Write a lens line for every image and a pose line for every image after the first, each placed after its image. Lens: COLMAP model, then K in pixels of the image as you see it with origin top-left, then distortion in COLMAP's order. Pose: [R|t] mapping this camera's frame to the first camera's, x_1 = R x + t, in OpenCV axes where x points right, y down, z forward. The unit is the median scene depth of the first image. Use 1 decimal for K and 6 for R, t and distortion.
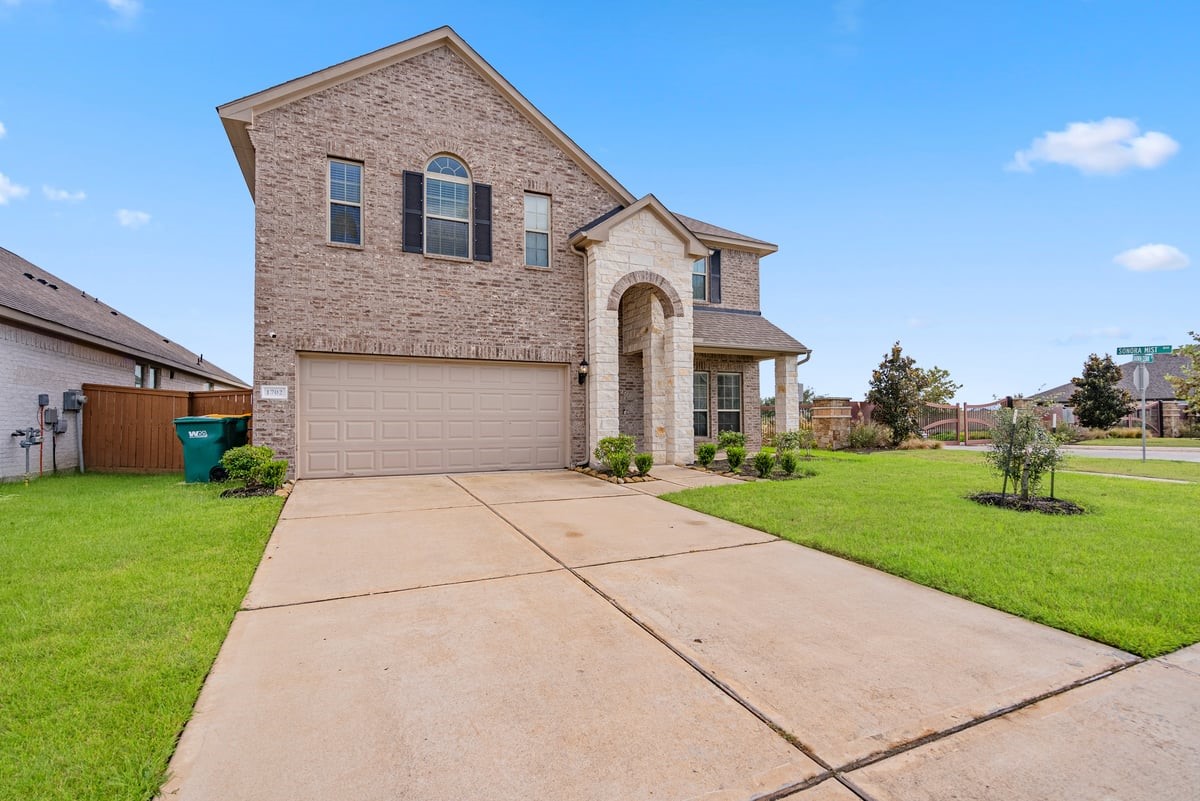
lens RADIAL K [[551.5, 0, 600.0], [0, 551.5, 400.5], [0, 0, 1]] dist [-0.000219, 0.000152]
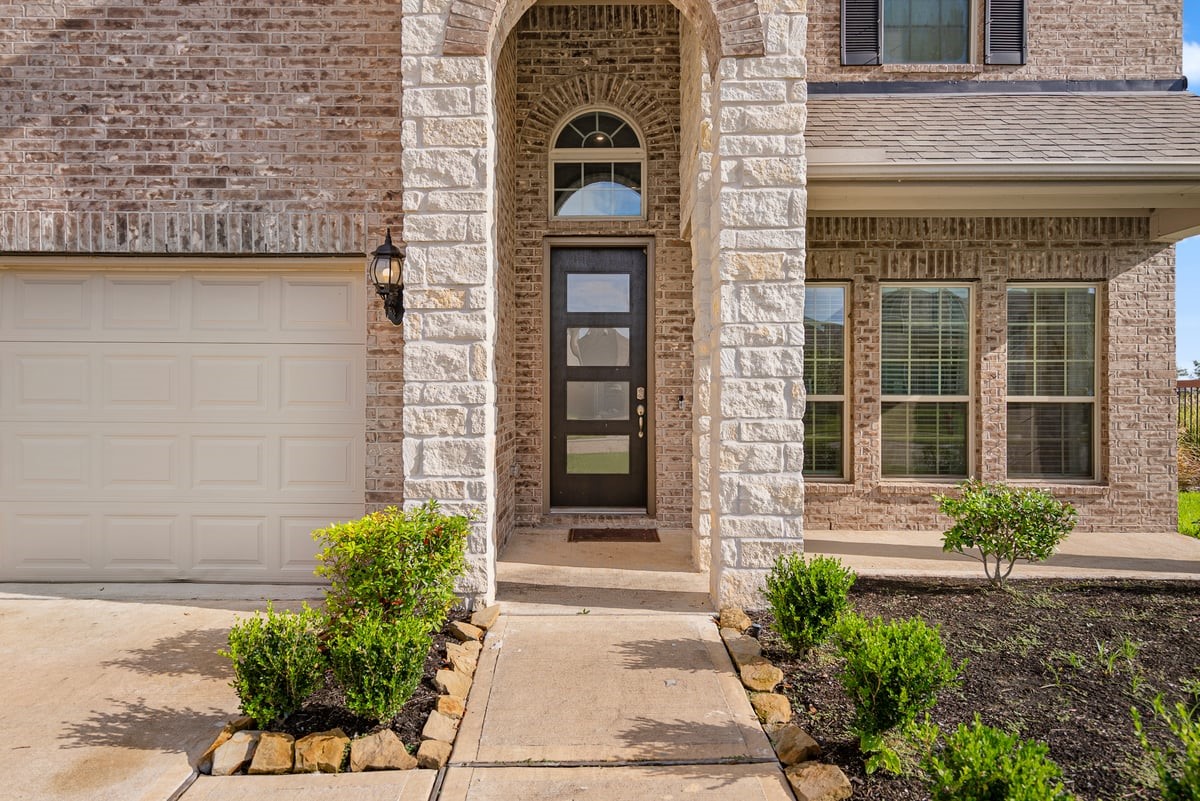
lens RADIAL K [[741.4, 0, 600.0], [0, 741.4, 400.5], [0, 0, 1]] dist [0.009123, 0.002727]
pose [[0.904857, 0.013409, -0.425504, 0.250245], [0.005560, 0.999046, 0.043306, -0.003317], [0.425678, -0.041552, 0.903920, 0.681562]]
